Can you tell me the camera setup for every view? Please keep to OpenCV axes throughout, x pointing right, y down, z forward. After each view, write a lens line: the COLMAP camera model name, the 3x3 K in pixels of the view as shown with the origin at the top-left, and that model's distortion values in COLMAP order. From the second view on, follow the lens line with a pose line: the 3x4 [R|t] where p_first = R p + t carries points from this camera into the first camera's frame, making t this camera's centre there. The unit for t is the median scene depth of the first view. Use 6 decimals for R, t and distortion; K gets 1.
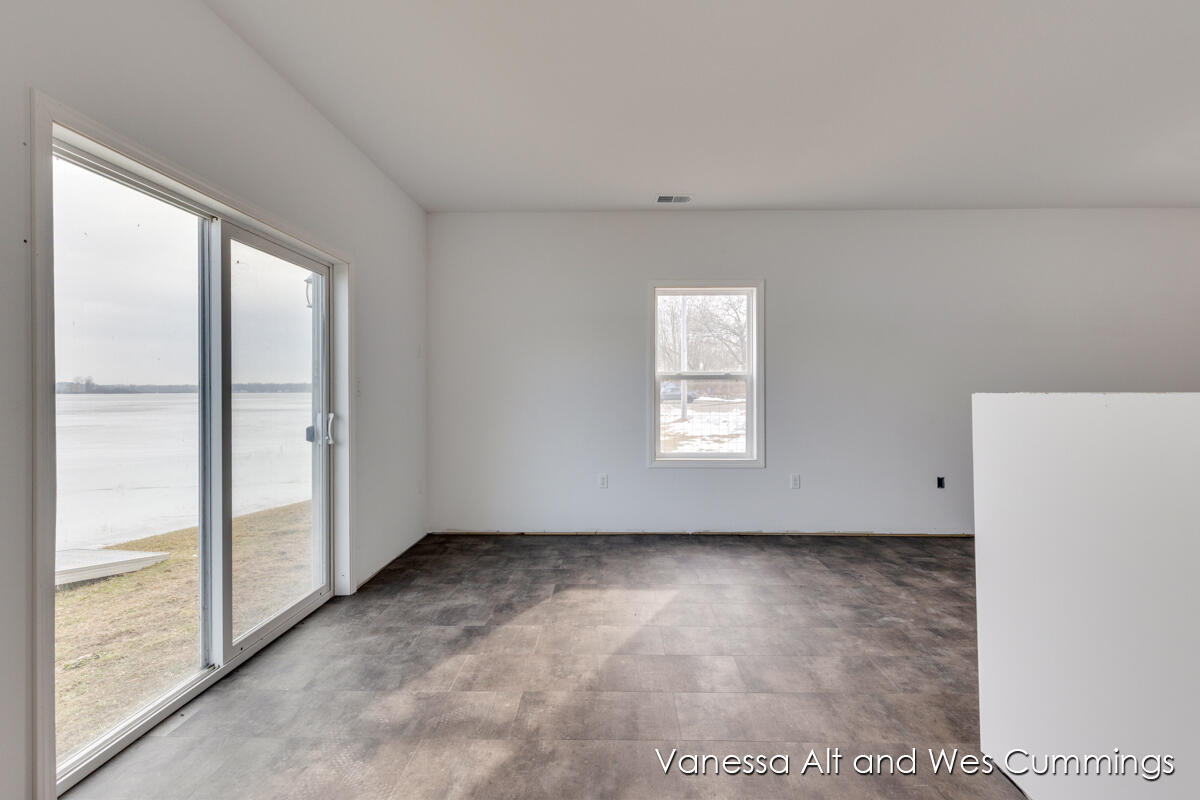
lens RADIAL K [[550.6, 0, 605.0], [0, 550.6, 397.8], [0, 0, 1]] dist [0.001784, 0.000346]
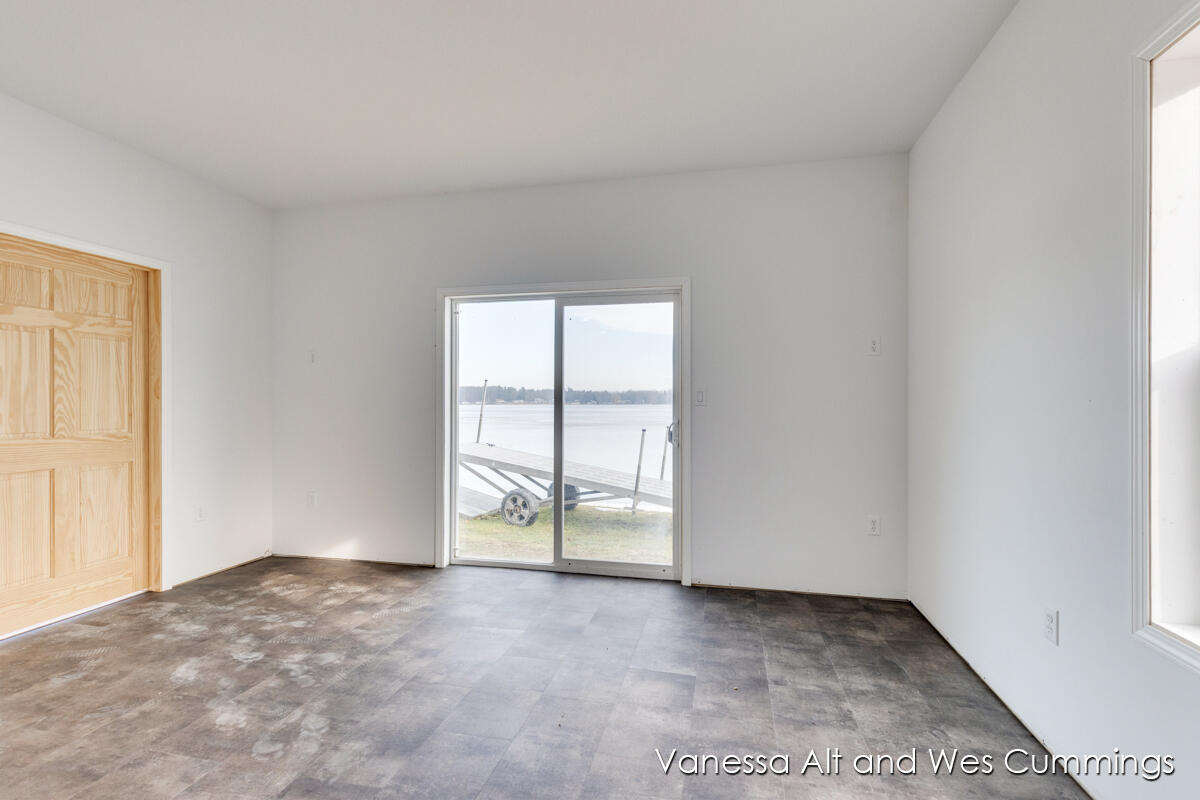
lens RADIAL K [[550.6, 0, 605.0], [0, 550.6, 397.8], [0, 0, 1]] dist [0.001784, 0.000346]
pose [[-0.199438, -0.001133, -0.979910, 0.626921], [-0.014706, 0.999890, 0.001837, -0.015662], [0.979800, 0.014777, -0.199433, 1.031046]]
